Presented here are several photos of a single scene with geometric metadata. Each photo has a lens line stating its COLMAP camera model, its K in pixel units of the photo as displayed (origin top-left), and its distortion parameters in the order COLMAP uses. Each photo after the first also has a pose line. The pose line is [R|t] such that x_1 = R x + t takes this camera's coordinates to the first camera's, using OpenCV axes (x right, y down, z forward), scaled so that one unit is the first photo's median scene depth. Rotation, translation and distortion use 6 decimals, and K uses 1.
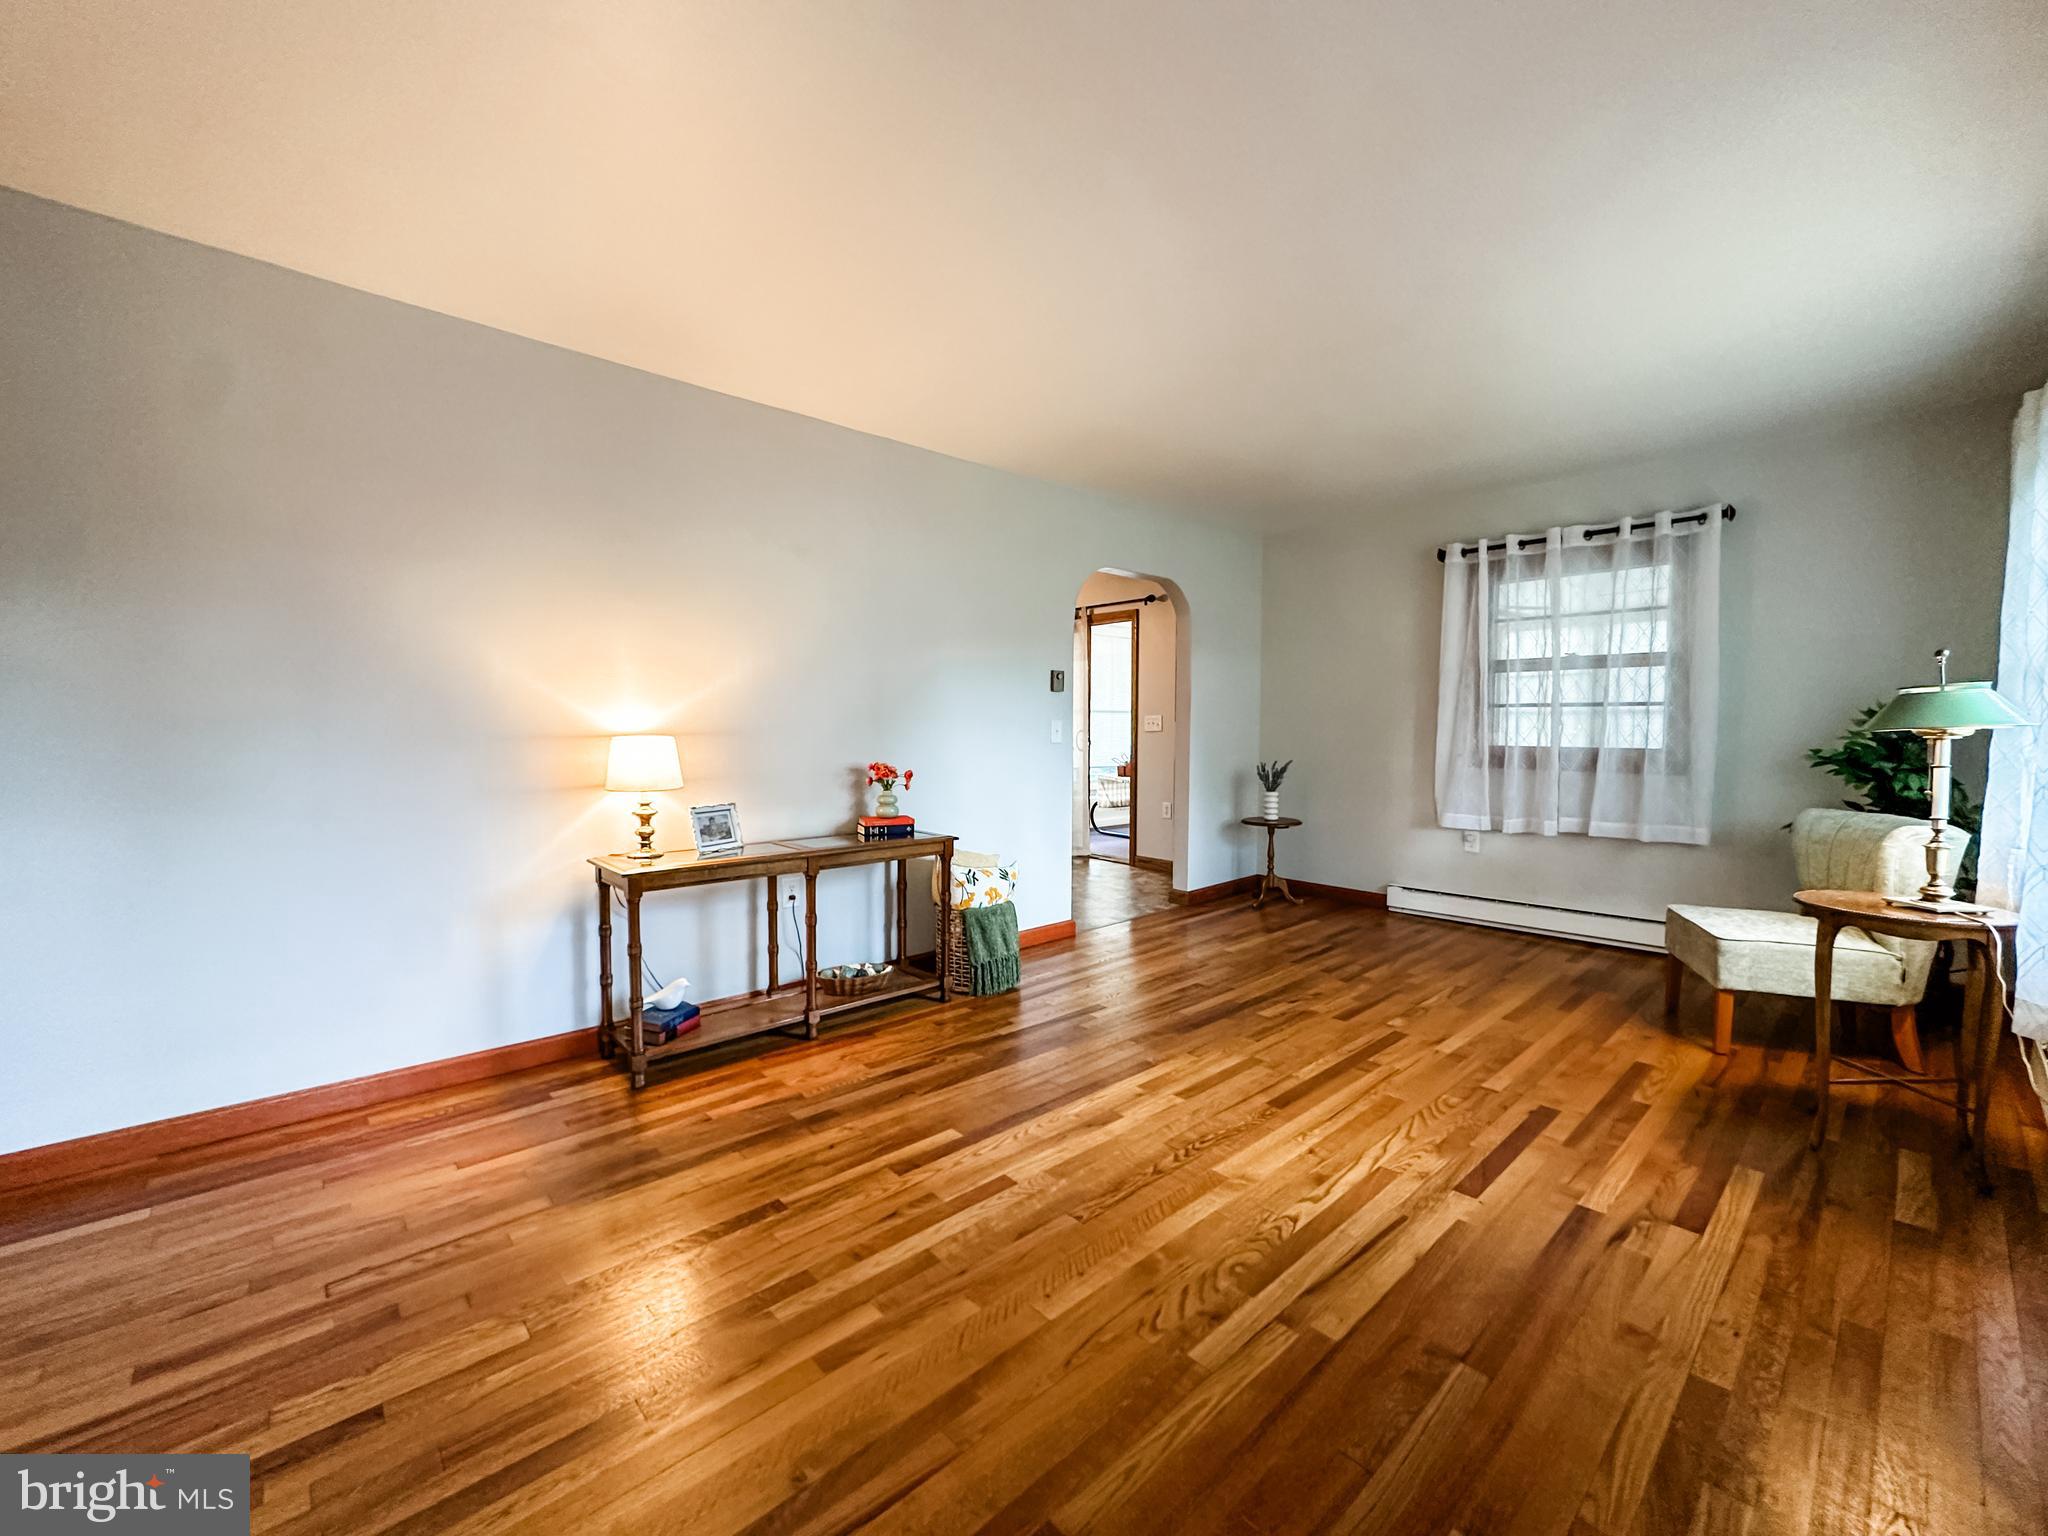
lens RADIAL K [[814.3, 0, 1024.0], [0, 814.3, 768.0], [0, 0, 1]] dist [-0.002161, 0.000023]
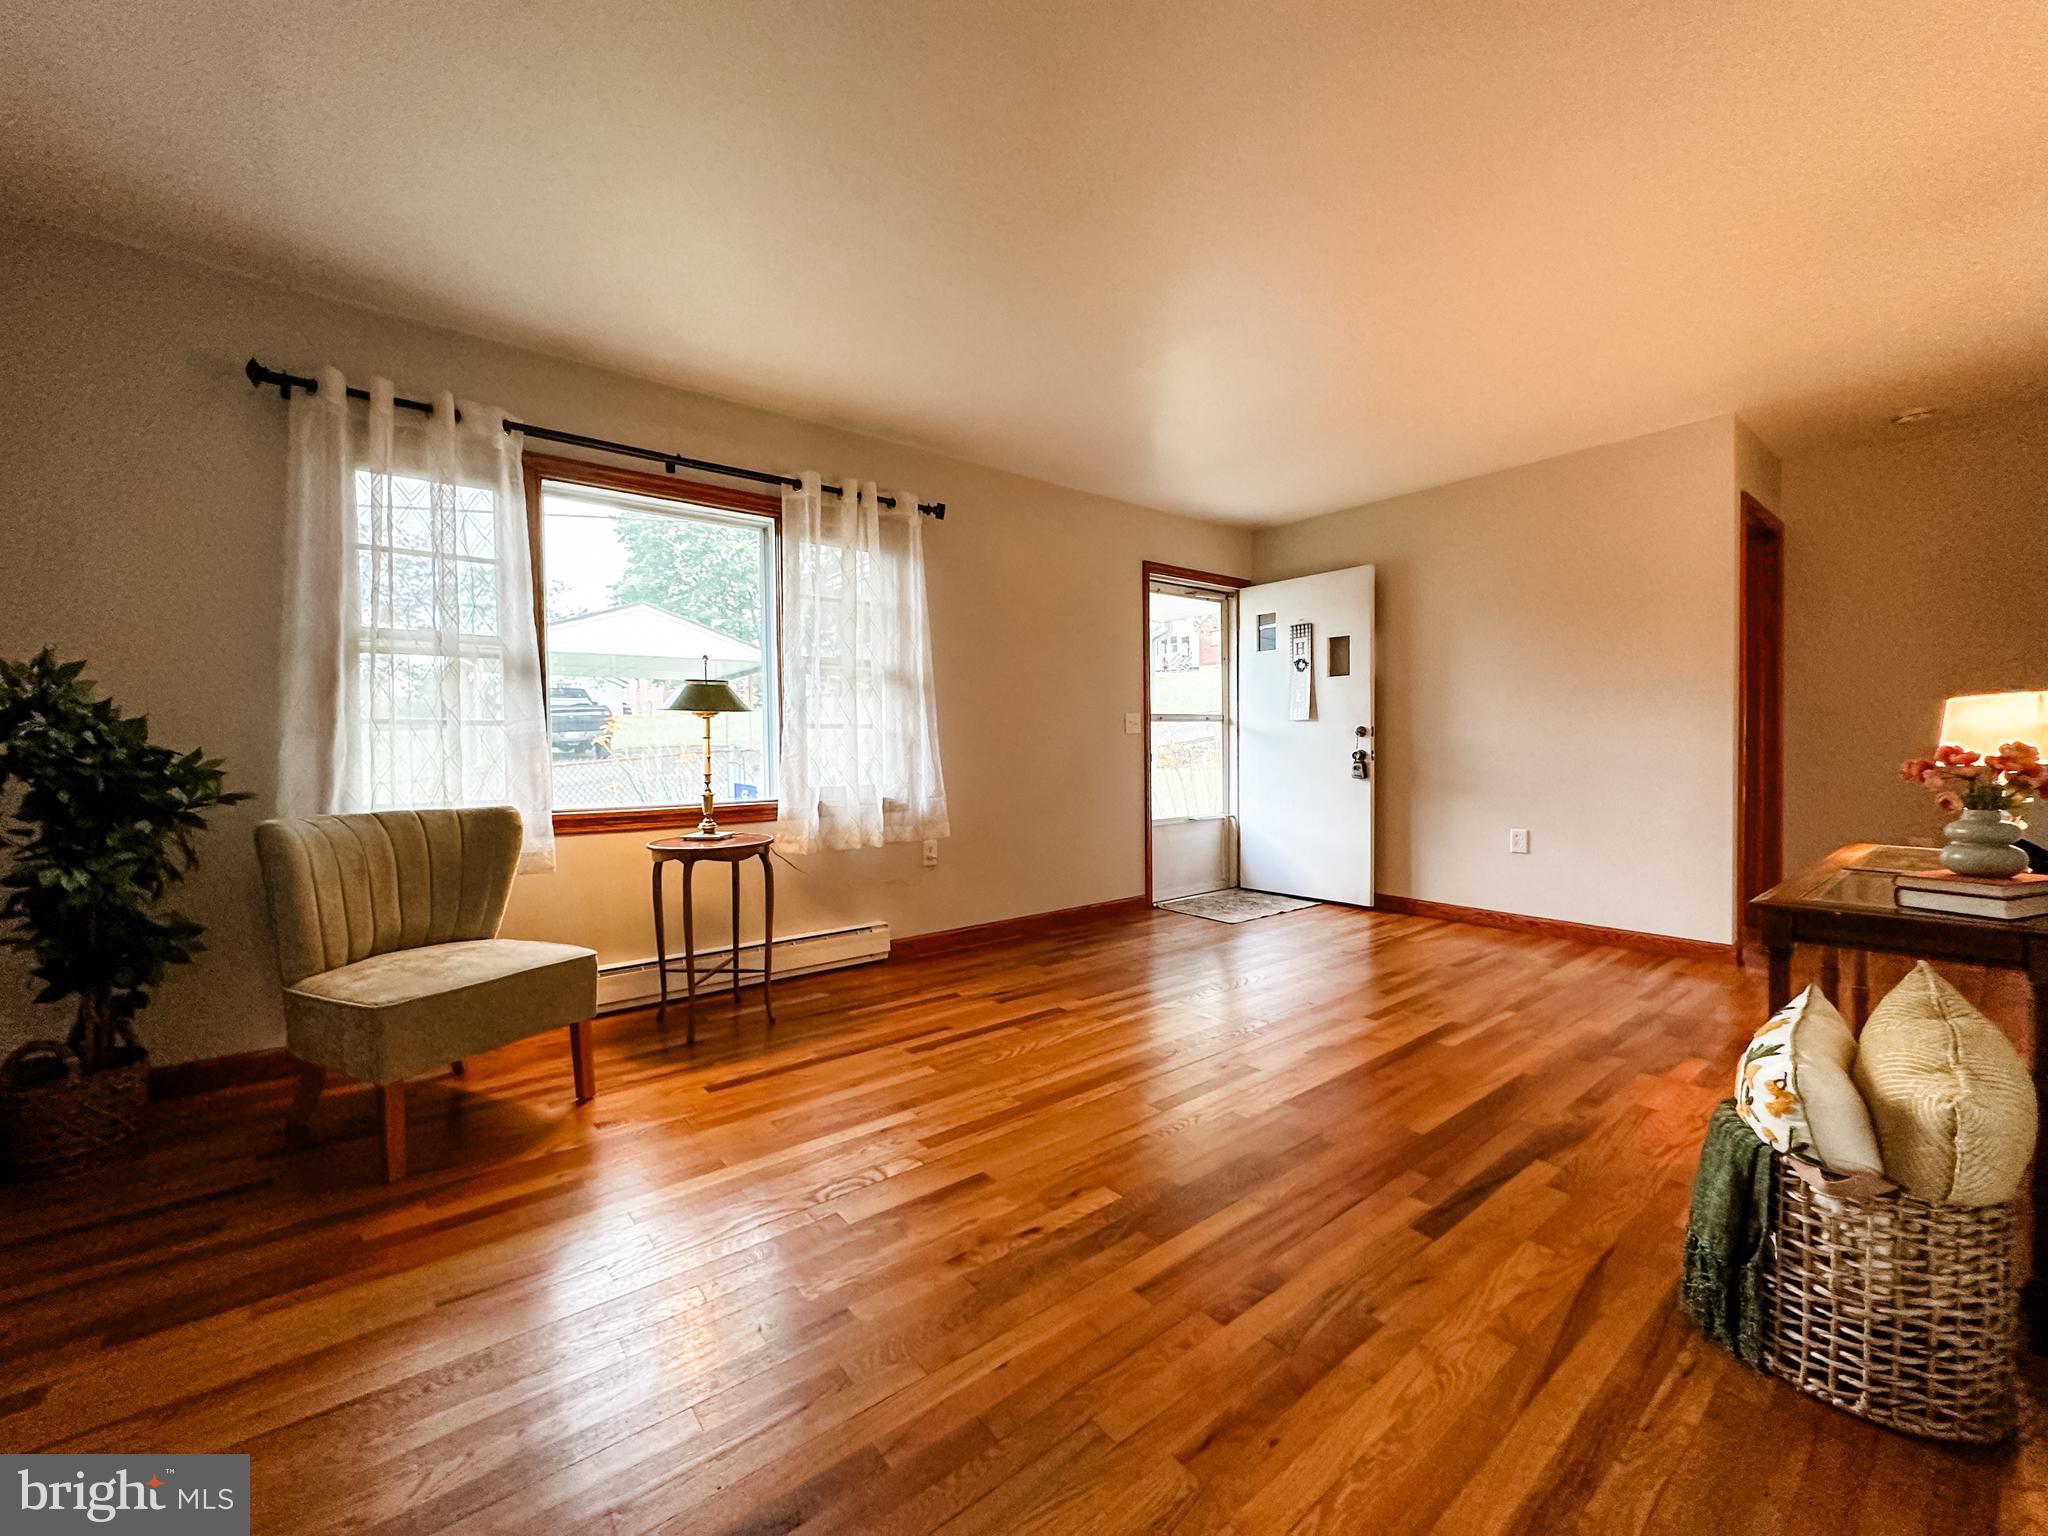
lens RADIAL K [[814.3, 0, 1024.0], [0, 814.3, 768.0], [0, 0, 1]] dist [-0.002161, 0.000023]
pose [[-0.998051, 0.000248, 0.062401, 0.414390], [0.005471, 0.996488, 0.083554, -0.050203], [-0.062162, 0.083732, -0.994548, 2.000738]]
